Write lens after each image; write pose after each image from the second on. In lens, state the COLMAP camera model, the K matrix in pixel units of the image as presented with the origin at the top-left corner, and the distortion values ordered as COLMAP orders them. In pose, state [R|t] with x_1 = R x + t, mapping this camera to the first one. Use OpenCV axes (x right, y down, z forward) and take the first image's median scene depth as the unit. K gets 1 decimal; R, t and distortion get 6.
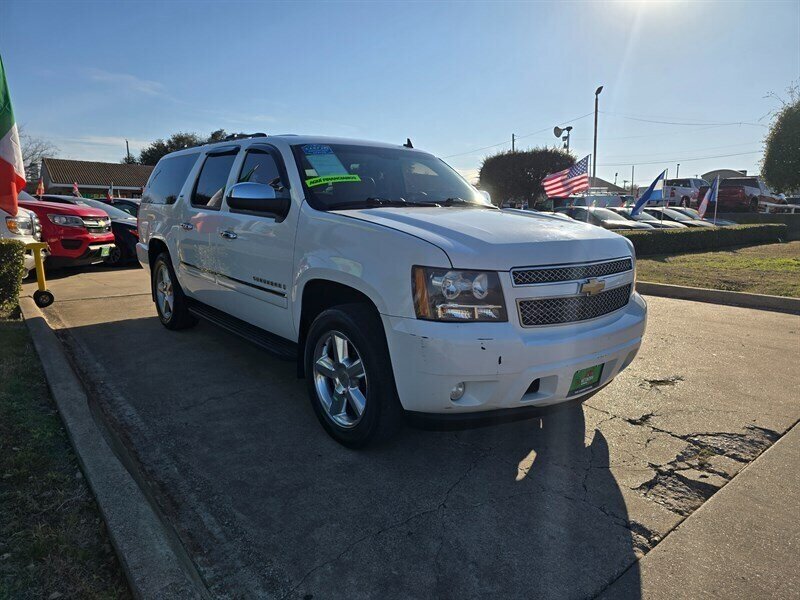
lens RADIAL K [[534.5, 0, 409.4], [0, 534.5, 294.0], [0, 0, 1]] dist [0.062645, -0.063212]
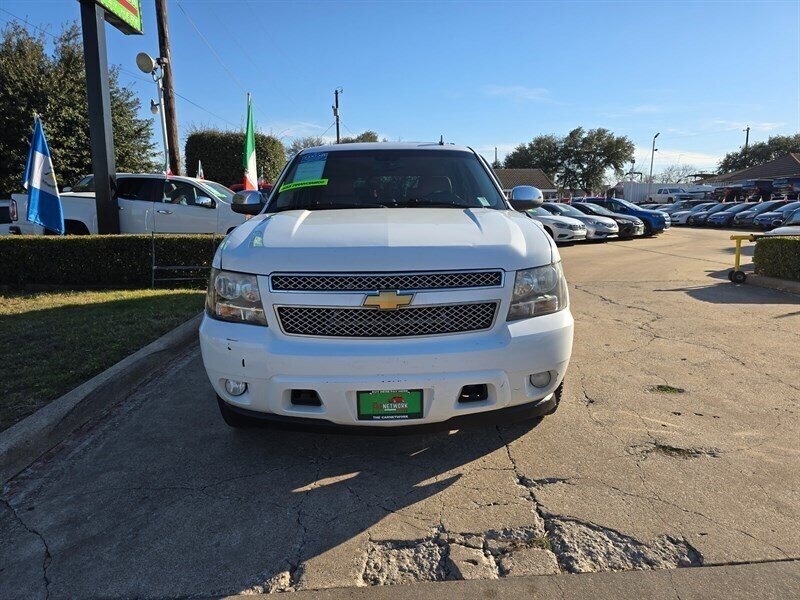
lens RADIAL K [[534.5, 0, 409.4], [0, 534.5, 294.0], [0, 0, 1]] dist [0.062645, -0.063212]
pose [[0.790431, 0.079466, -0.607374, 0.971745], [-0.075606, 0.996624, 0.032000, -0.058921], [0.607867, 0.020627, 0.793771, 0.364478]]
